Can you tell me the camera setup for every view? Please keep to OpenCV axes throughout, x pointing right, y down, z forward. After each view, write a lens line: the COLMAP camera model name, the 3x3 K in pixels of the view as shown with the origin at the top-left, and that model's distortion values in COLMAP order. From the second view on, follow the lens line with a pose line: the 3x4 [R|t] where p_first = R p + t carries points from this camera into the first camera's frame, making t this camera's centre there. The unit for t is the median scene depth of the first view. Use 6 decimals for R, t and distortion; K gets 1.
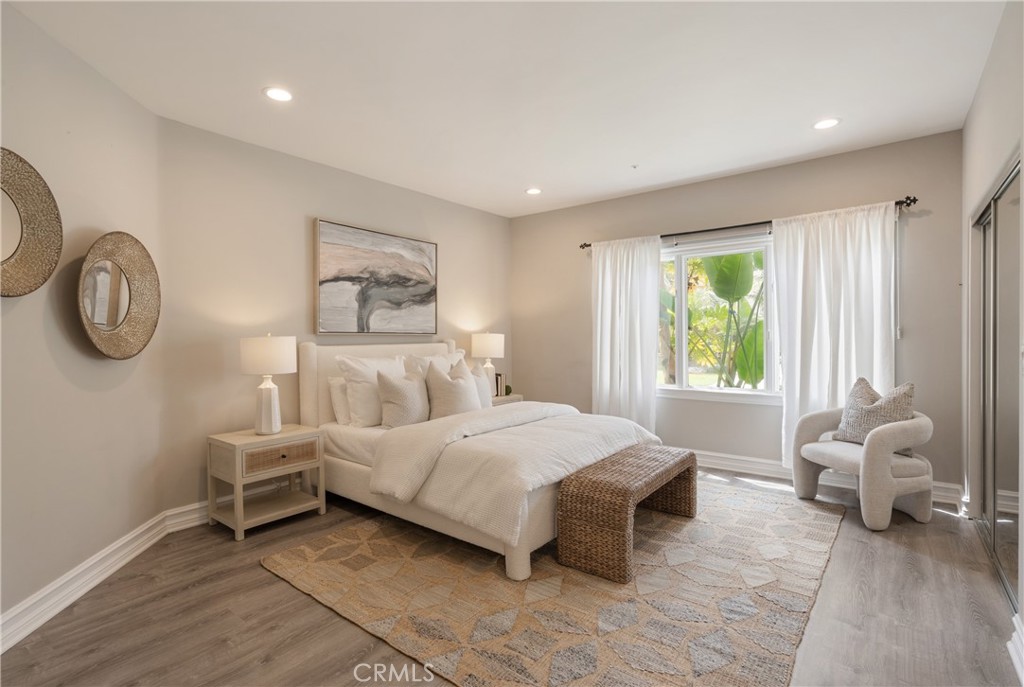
lens RADIAL K [[474.9, 0, 492.2], [0, 474.9, 338.6], [0, 0, 1]] dist [-0.003274, -0.000229]
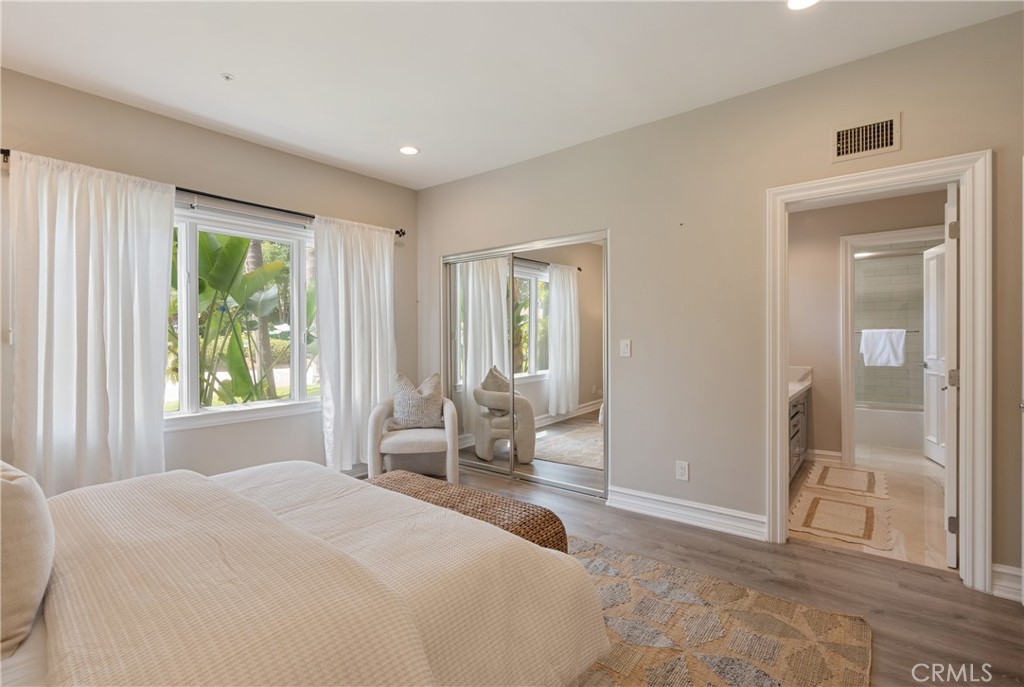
lens RADIAL K [[474.9, 0, 492.2], [0, 474.9, 338.6], [0, 0, 1]] dist [-0.003274, -0.000229]
pose [[0.023464, 0.002662, 0.999721, -0.348552], [0.009274, 0.999953, -0.002880, 0.001183], [-0.999682, 0.009339, 0.023439, 0.641558]]
